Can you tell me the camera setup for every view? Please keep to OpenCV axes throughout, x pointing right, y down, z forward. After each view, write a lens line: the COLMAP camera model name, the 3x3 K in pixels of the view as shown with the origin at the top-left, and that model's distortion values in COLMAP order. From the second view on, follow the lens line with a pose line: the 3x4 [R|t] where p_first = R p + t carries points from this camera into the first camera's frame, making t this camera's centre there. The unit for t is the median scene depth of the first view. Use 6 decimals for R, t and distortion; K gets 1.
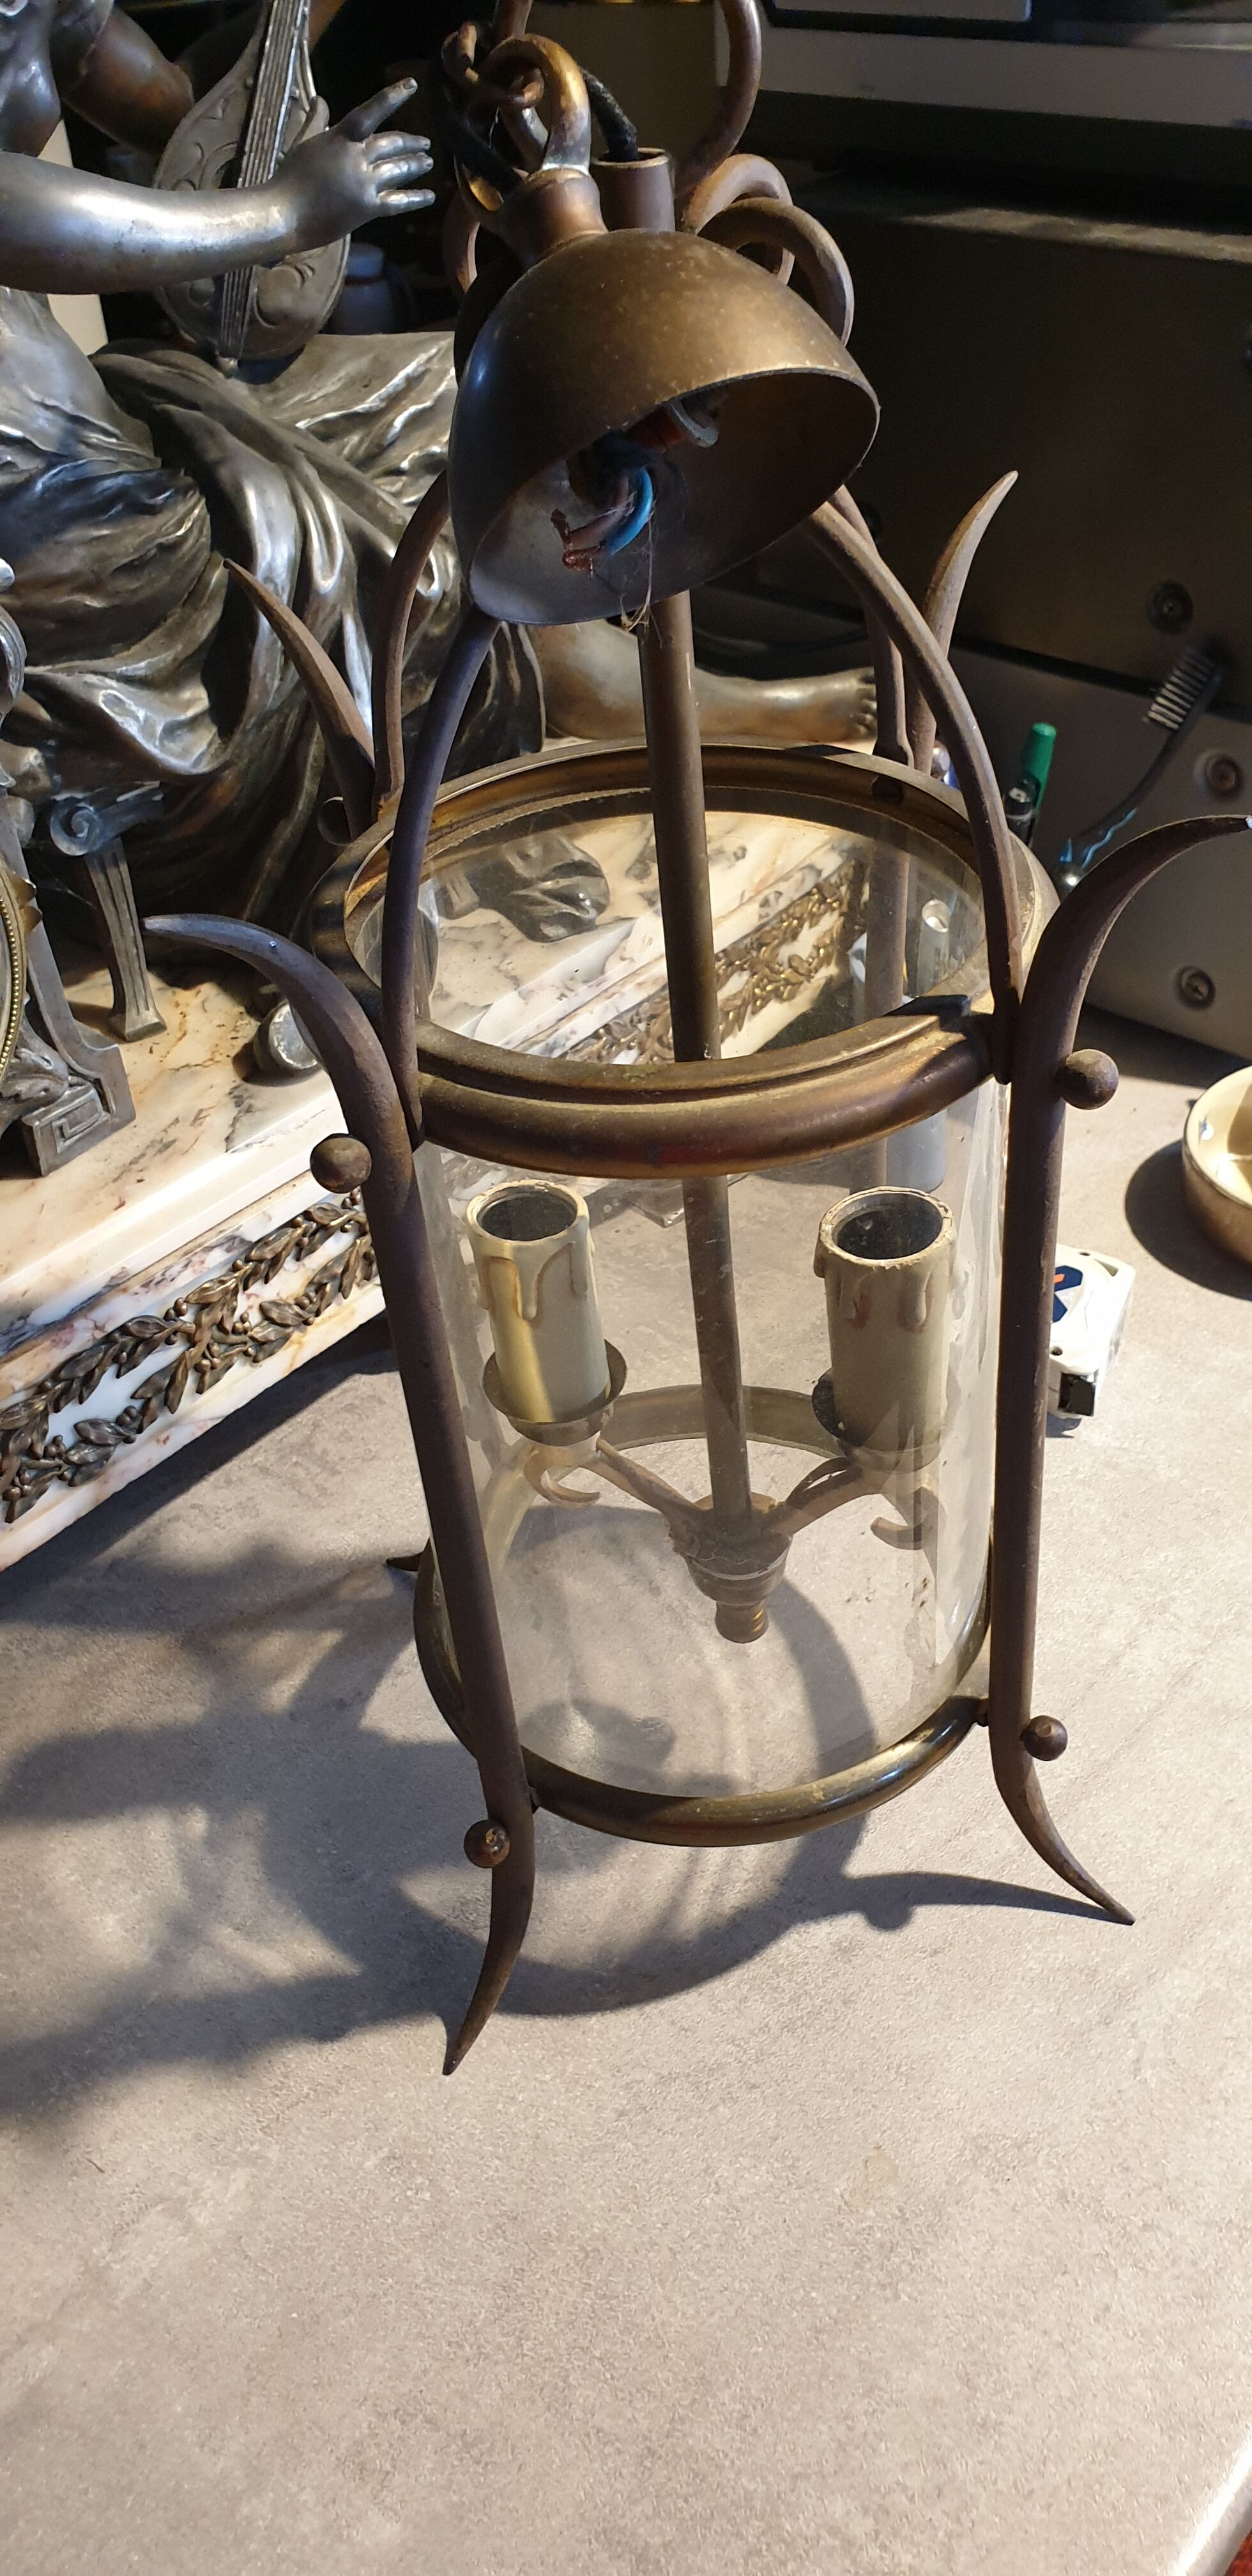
lens RADIAL K [[2077.2, 0, 627.6], [0, 2077.2, 1286.6], [0, 0, 1]] dist [0.006462, -0.007395]
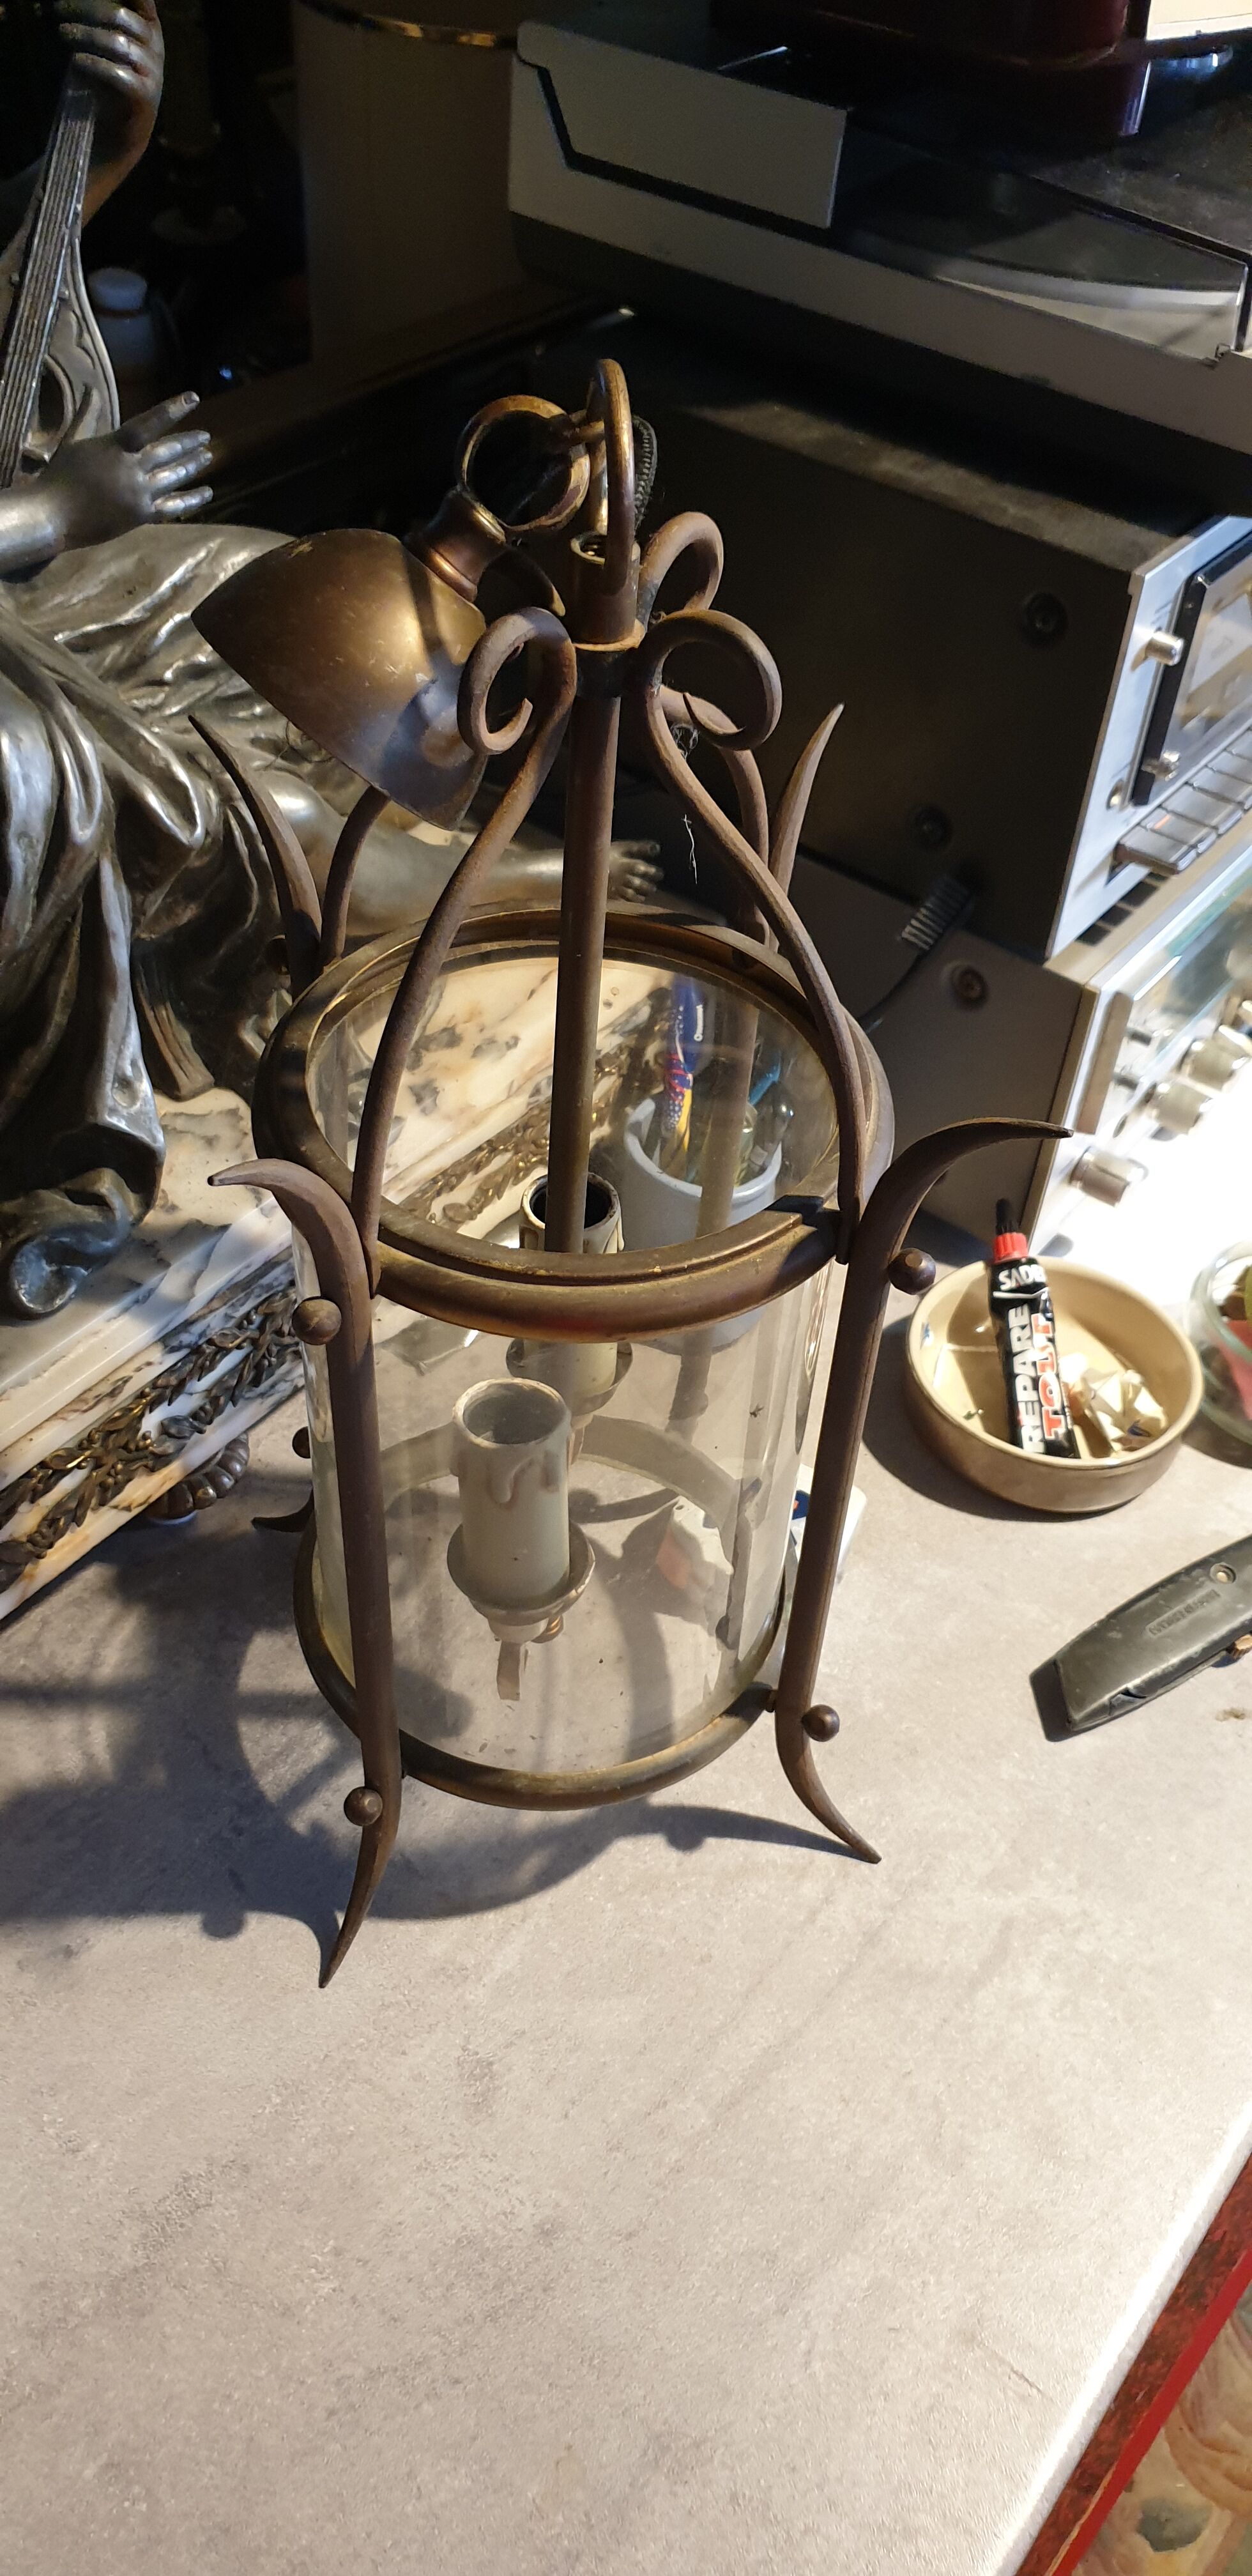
lens RADIAL K [[2077.2, 0, 604.5], [0, 2077.2, 1280.4], [0, 0, 1]] dist [0.006462, -0.007395]
pose [[0.991413, 0.040132, 0.124461, -0.018892], [-0.052684, 0.993666, 0.099254, -0.274756], [-0.119690, -0.104959, 0.987248, -0.007578]]
